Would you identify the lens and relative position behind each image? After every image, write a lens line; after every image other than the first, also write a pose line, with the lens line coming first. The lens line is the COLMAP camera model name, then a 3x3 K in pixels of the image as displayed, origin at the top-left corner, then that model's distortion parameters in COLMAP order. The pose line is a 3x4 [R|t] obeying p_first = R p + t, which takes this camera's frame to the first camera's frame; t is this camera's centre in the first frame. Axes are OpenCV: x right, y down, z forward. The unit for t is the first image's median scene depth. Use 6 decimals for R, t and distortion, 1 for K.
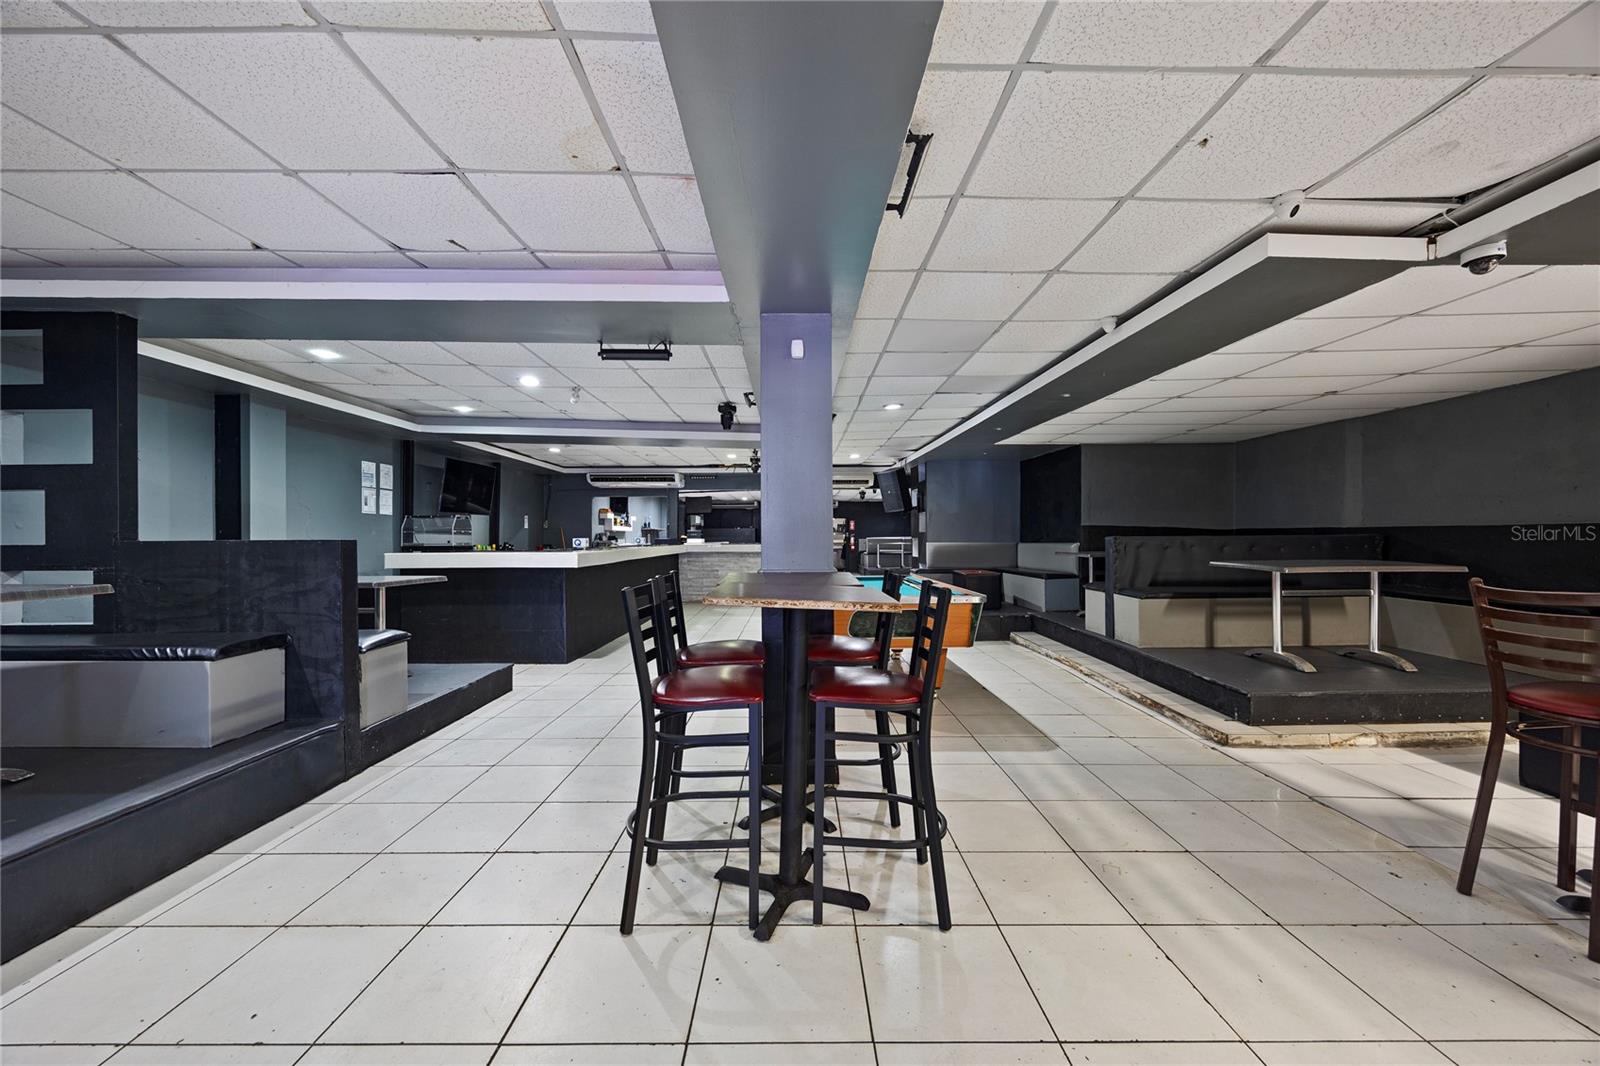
lens RADIAL K [[619.5, 0, 797.1], [0, 619.5, 537.9], [0, 0, 1]] dist [0.000182, 0.000066]
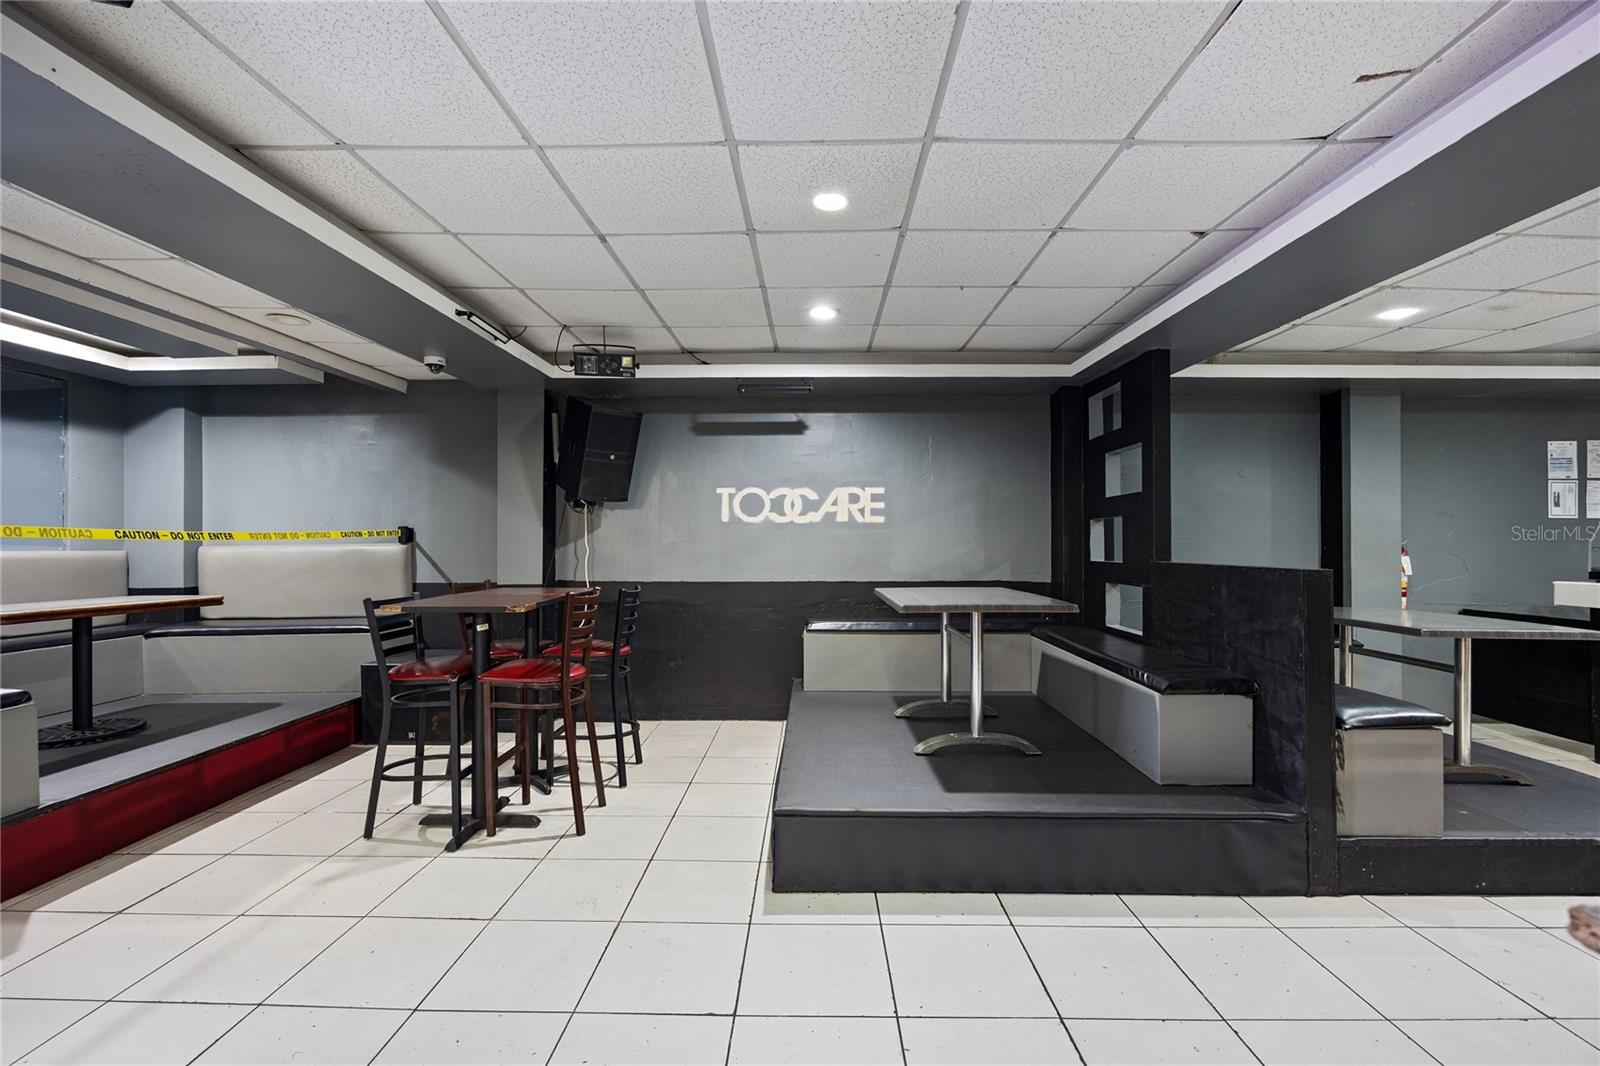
lens RADIAL K [[663.4, 0, 812.1], [0, 663.4, 539.4], [0, 0, 1]] dist [-0.003212, -0.000600]
pose [[-0.011452, 0.003737, -0.999927, 0.066635], [-0.002834, 0.999989, 0.003770, -0.035376], [0.999930, 0.002877, -0.011441, 0.417440]]
